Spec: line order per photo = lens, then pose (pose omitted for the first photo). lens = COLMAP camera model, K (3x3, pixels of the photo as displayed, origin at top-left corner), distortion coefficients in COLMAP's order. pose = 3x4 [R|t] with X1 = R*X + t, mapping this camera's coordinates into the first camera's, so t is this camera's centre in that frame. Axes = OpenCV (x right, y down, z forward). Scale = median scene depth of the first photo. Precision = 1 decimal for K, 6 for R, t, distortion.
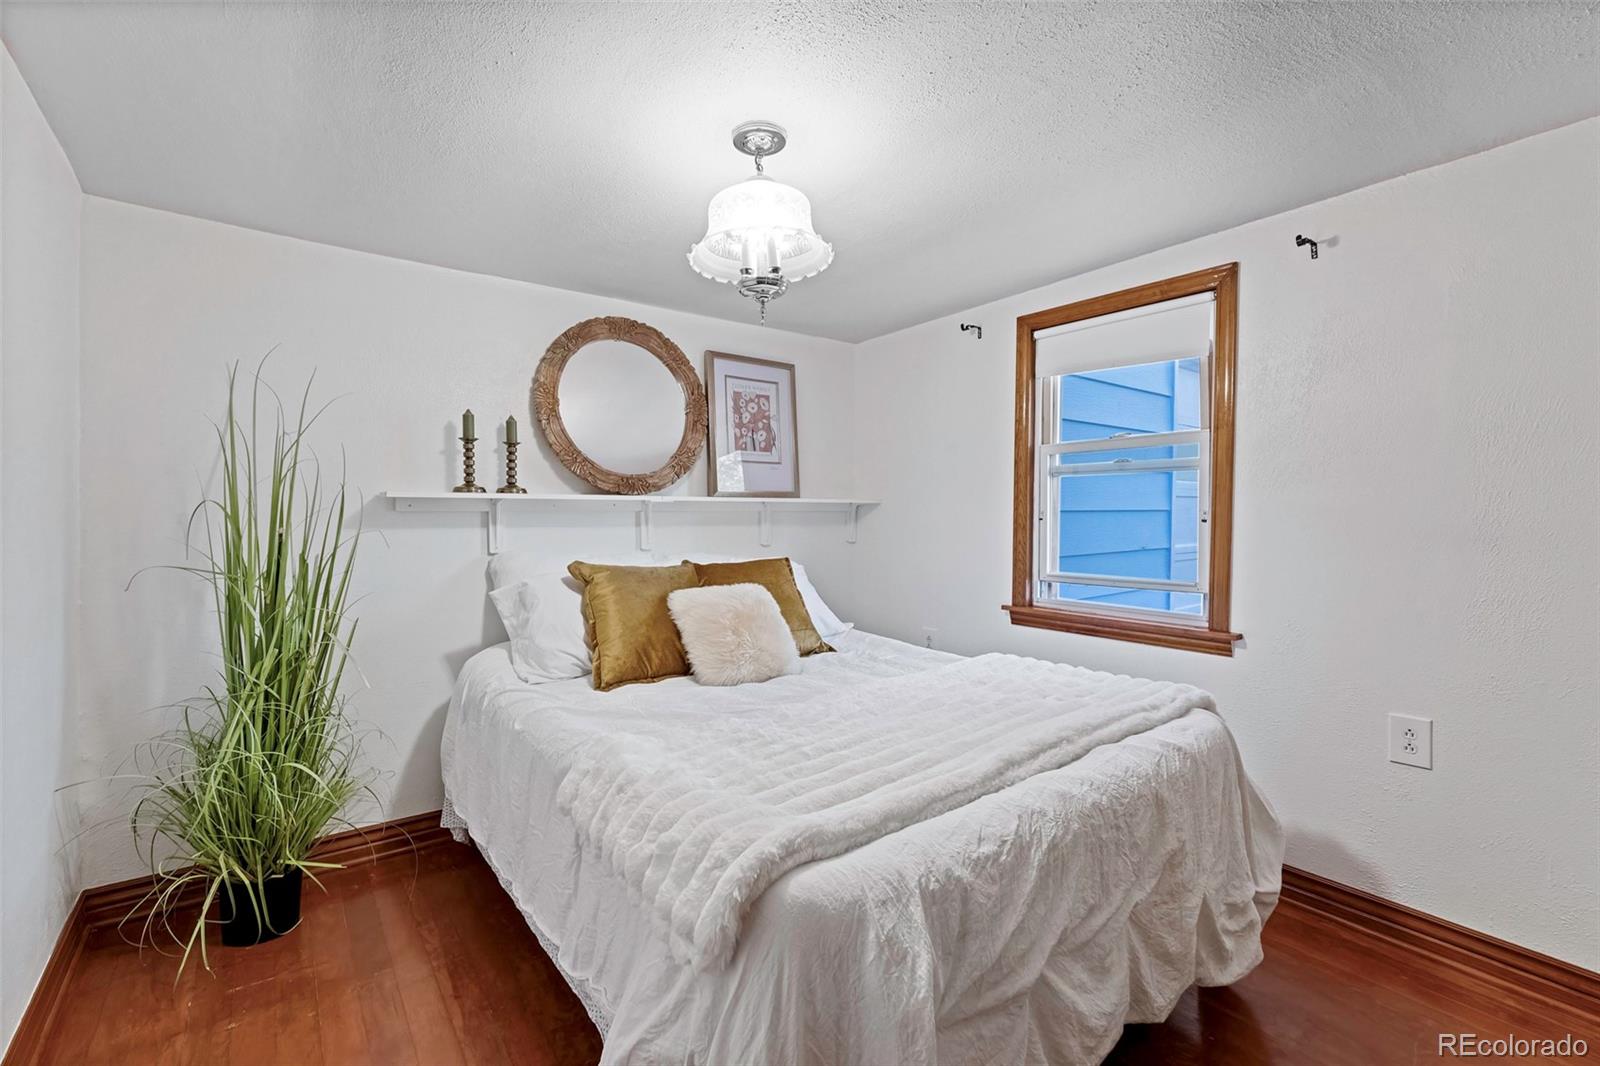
lens RADIAL K [[697.8, 0, 800.0], [0, 697.8, 533.0], [0, 0, 1]] dist [-0.003201, -0.000387]
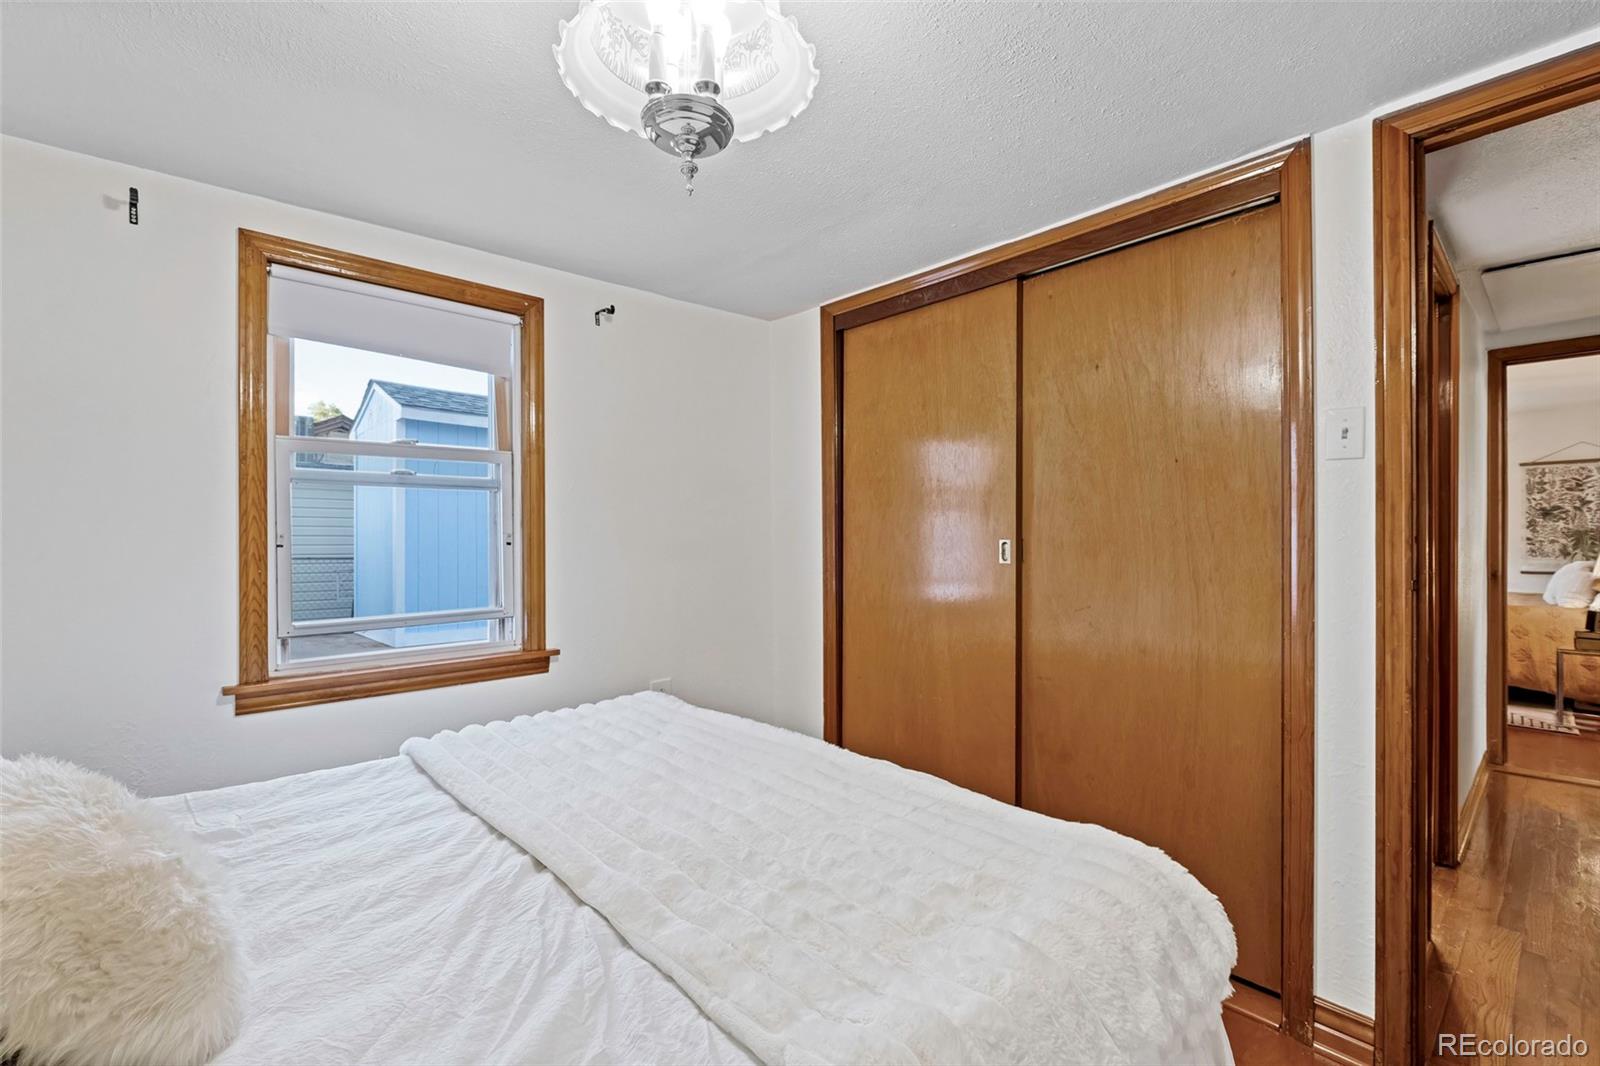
lens RADIAL K [[693.9, 0, 796.5], [0, 693.9, 531.7], [0, 0, 1]] dist [-0.000065, -0.000127]
pose [[-0.076681, 0.007427, 0.997028, -0.425635], [0.039471, 0.999211, -0.004408, -0.013153], [-0.996274, 0.039016, -0.076913, 0.663982]]
